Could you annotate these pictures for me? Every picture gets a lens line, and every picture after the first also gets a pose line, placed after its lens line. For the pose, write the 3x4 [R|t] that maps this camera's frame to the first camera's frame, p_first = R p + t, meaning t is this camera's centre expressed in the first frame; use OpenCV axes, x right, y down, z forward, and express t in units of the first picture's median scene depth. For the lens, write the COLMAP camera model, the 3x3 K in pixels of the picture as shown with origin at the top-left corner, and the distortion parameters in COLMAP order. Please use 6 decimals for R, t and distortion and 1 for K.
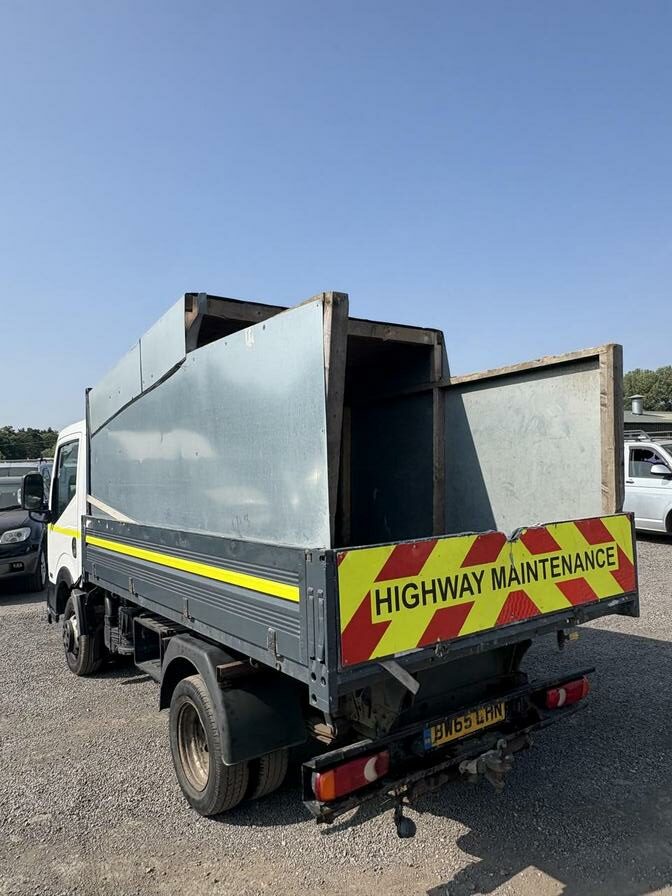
lens RADIAL K [[638.3, 0, 358.0], [0, 638.3, 439.7], [0, 0, 1]] dist [0.017641, 0.003125]
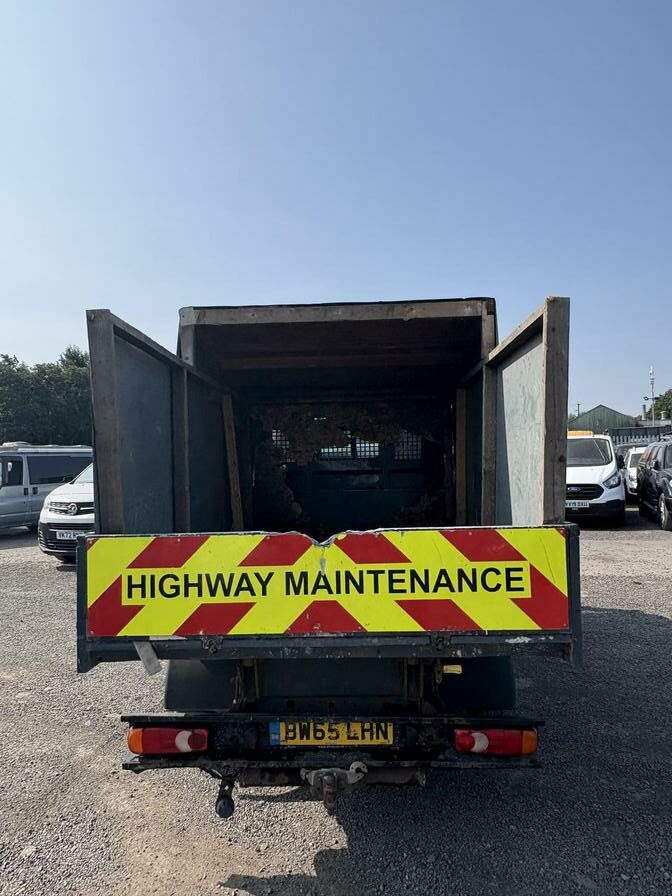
lens RADIAL K [[638.3, 0, 340.5], [0, 638.3, 447.7], [0, 0, 1]] dist [0.017641, 0.003125]
pose [[0.772605, 0.002685, -0.634882, 0.810118], [0.027273, 0.998928, 0.037413, -0.012131], [0.634301, -0.046220, 0.771703, 0.315790]]
